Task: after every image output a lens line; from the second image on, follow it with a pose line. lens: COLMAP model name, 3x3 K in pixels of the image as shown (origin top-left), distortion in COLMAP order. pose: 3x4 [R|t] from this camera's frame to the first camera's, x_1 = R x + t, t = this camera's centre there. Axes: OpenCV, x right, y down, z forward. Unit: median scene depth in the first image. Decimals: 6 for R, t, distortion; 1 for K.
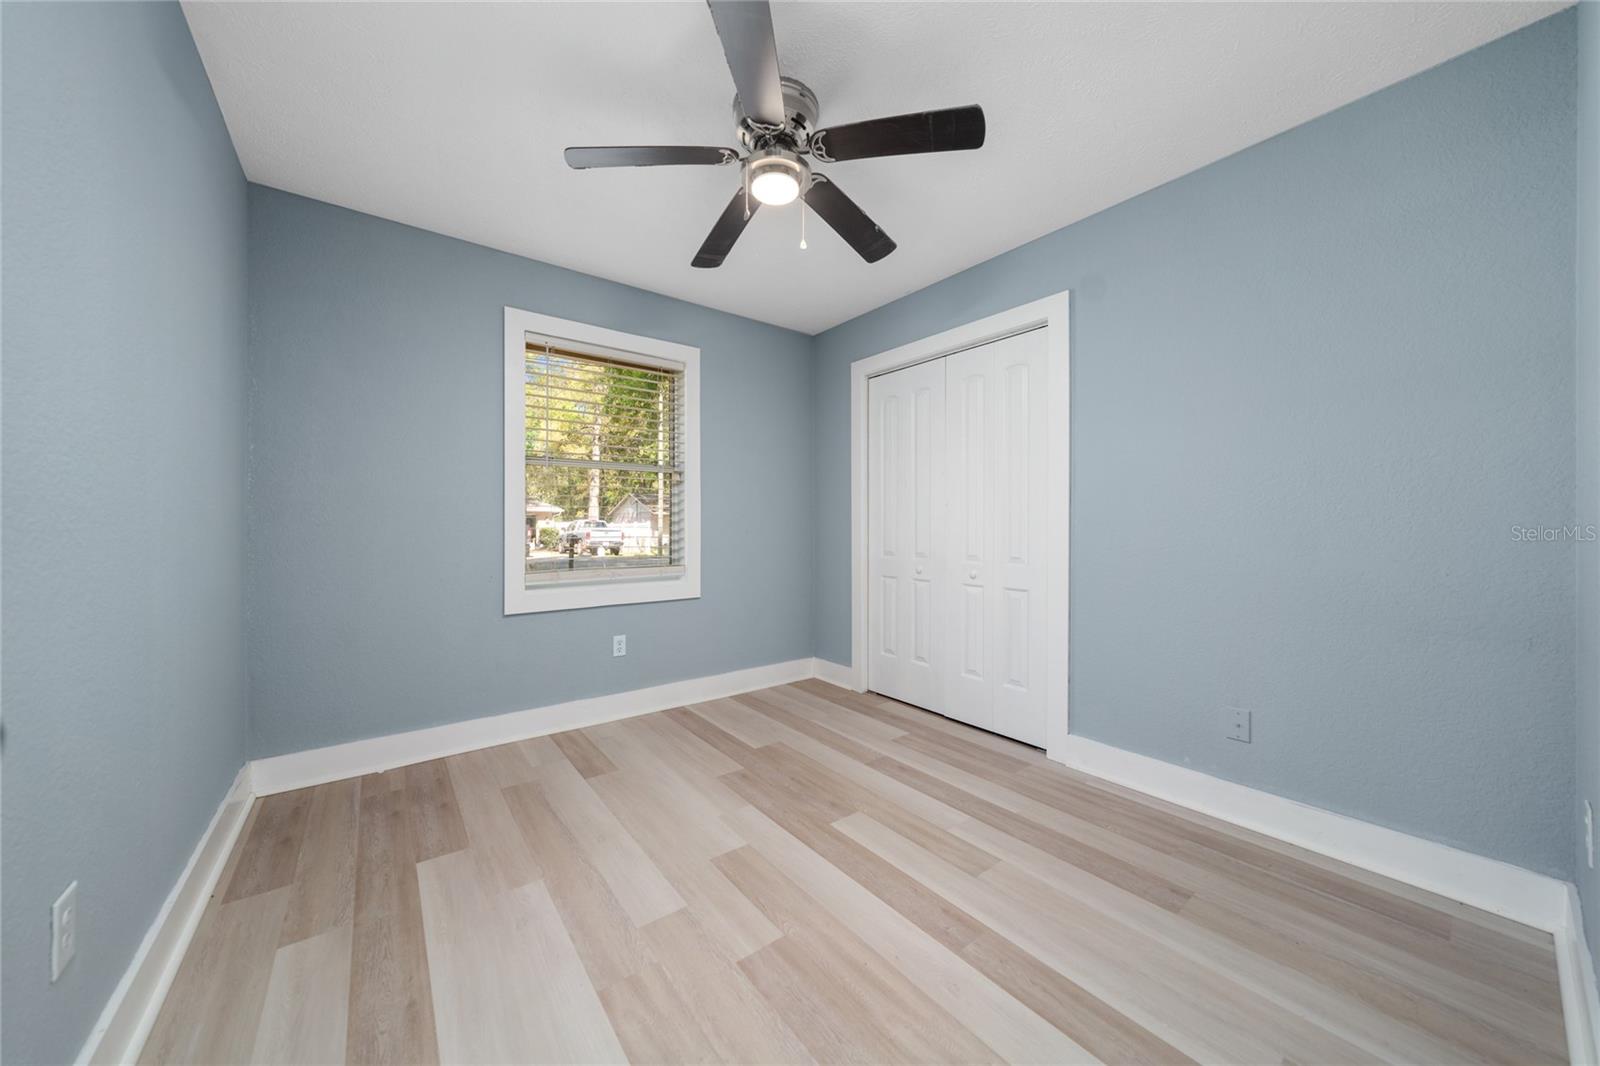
lens RADIAL K [[542.0, 0, 798.0], [0, 542.0, 533.8], [0, 0, 1]] dist [-0.000860, -0.000118]
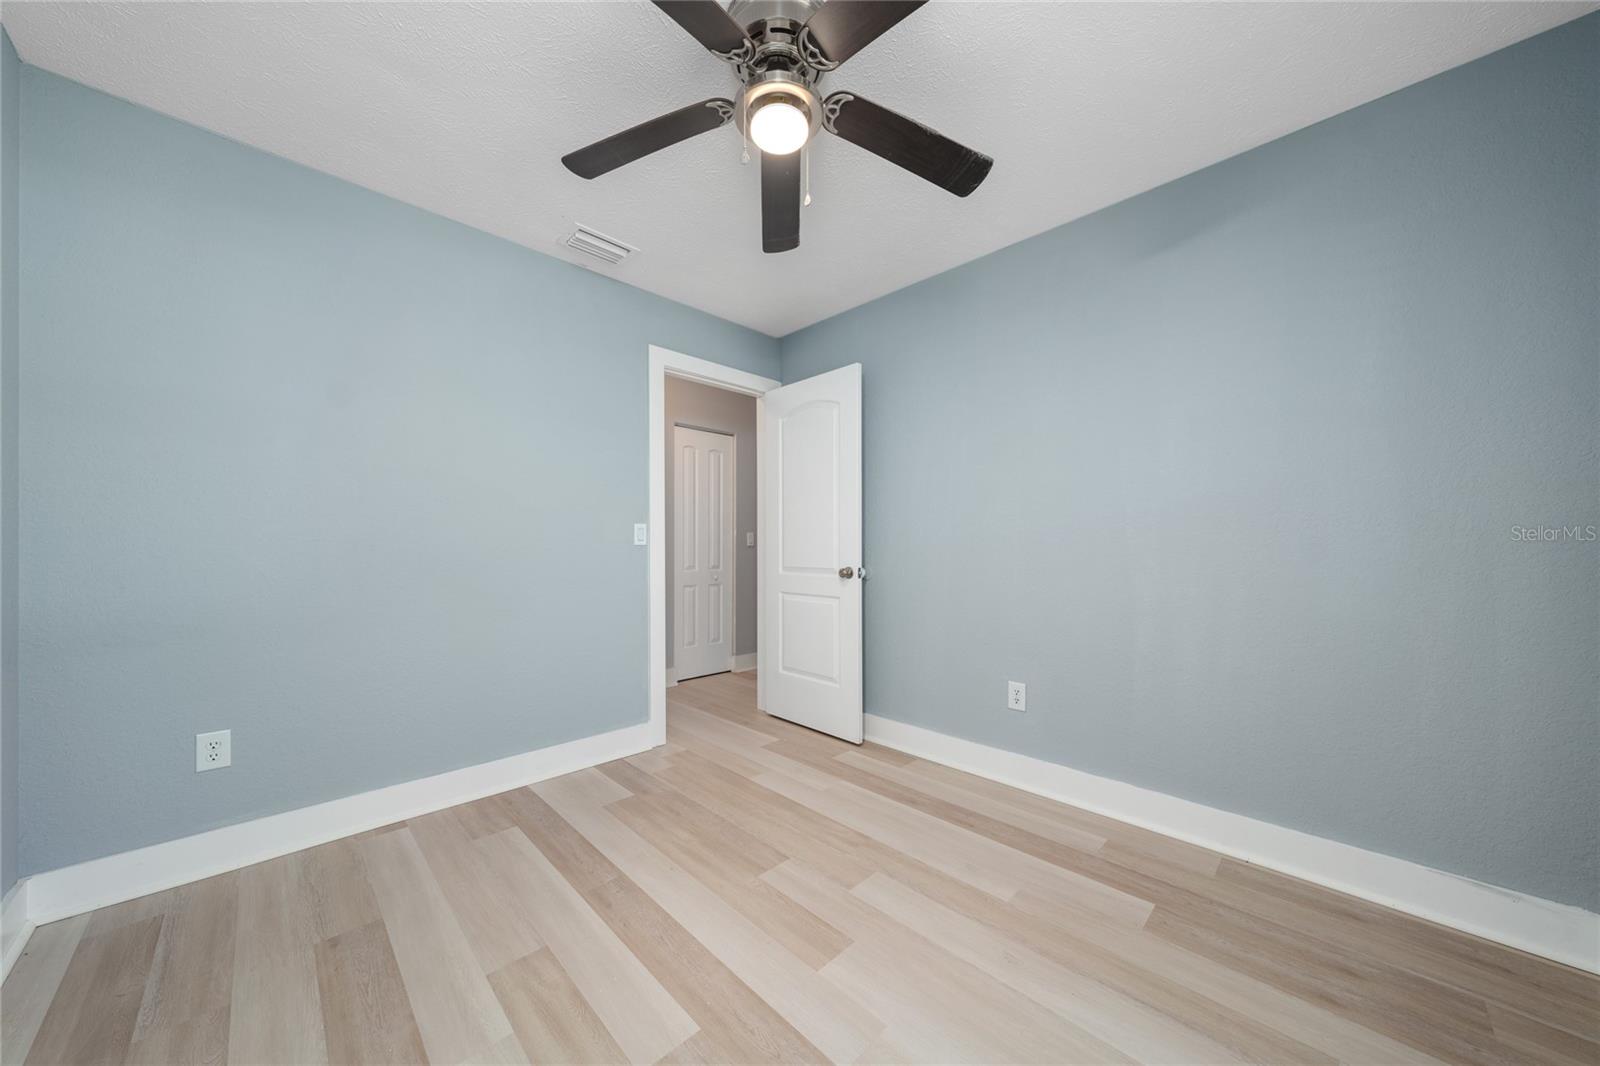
lens RADIAL K [[542.0, 0, 798.0], [0, 542.0, 533.8], [0, 0, 1]] dist [-0.000860, -0.000118]
pose [[-0.992693, -0.003319, -0.120618, 0.031734], [-0.002773, 0.999985, -0.004693, -0.032531], [0.120632, -0.004324, -0.992688, 2.026032]]
